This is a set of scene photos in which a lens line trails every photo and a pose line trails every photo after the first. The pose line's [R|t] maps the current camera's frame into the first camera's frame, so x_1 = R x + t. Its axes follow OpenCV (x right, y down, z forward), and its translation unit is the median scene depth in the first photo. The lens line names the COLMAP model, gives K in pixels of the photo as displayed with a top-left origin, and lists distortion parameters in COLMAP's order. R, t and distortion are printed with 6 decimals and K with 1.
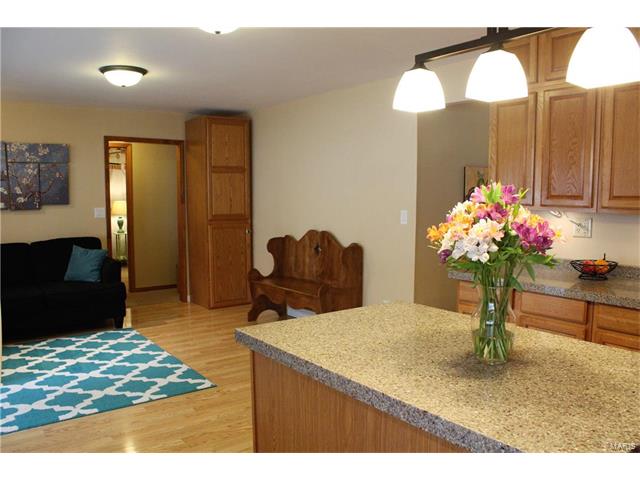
lens RADIAL K [[575.1, 0, 320.0], [0, 575.1, 240.0], [0, 0, 1]] dist [-0.006935, -0.002440]
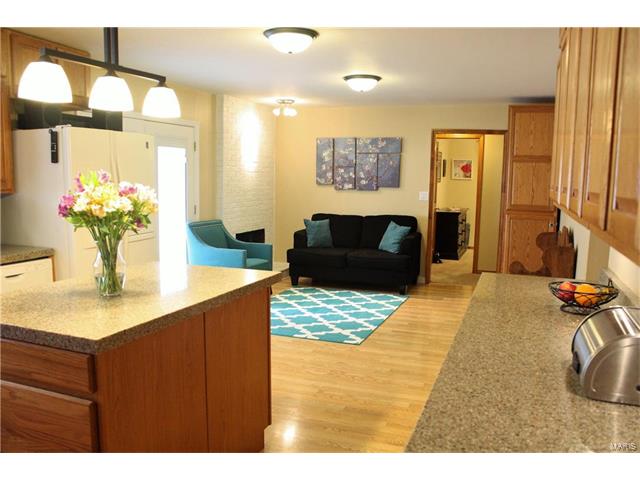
lens RADIAL K [[593.5, 0, 320.0], [0, 593.5, 240.0], [0, 0, 1]] dist [-0.006411, -0.002027]
pose [[0.570975, 0.114253, -0.812979, 0.518385], [-0.095337, 0.992797, 0.072566, -0.028430], [0.815413, 0.036074, 0.577754, 0.155177]]
